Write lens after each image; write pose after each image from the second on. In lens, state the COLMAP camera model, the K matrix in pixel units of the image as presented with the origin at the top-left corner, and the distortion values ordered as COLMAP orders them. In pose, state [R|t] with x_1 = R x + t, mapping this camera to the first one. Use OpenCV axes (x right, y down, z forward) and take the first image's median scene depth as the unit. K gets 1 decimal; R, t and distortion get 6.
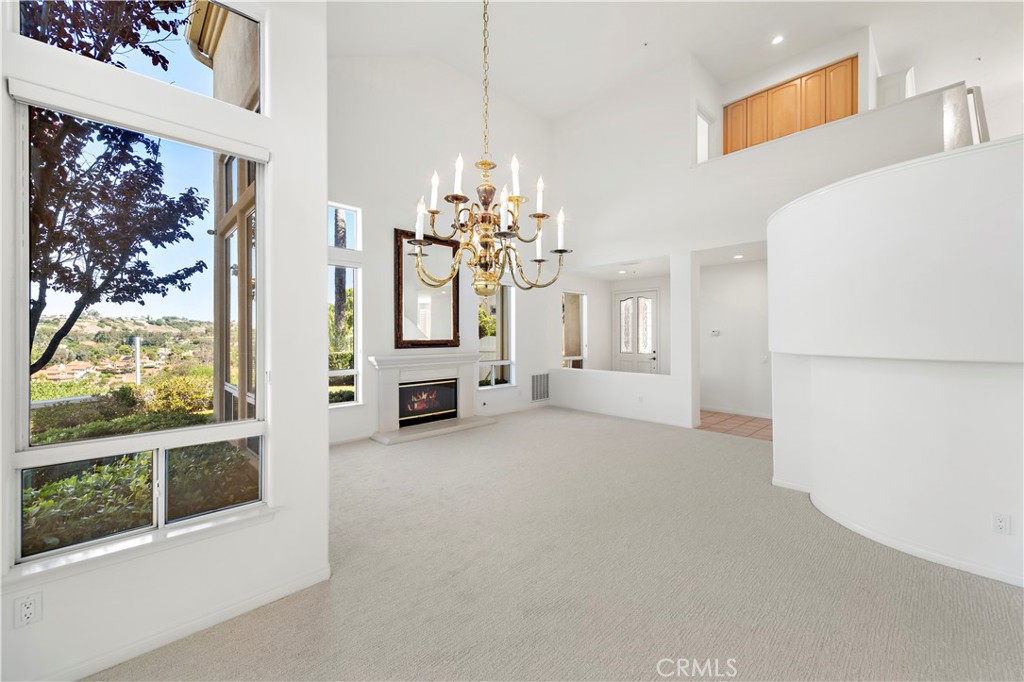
lens RADIAL K [[407.3, 0, 511.9], [0, 407.3, 336.0], [0, 0, 1]] dist [0.012808, -0.003214]
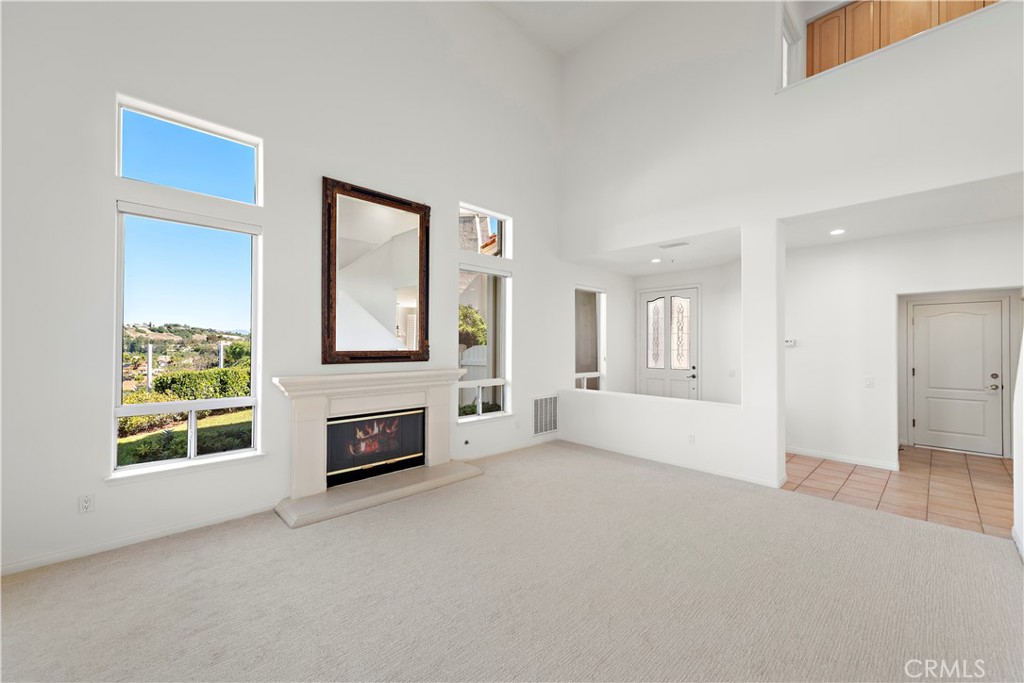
lens RADIAL K [[407.3, 0, 511.4], [0, 407.3, 342.7], [0, 0, 1]] dist [0.012808, -0.003214]
pose [[0.999972, 0.006892, -0.002982, 0.010493], [-0.006914, 0.999948, -0.007444, 0.000192], [0.002931, 0.007465, 0.999968, 0.291647]]
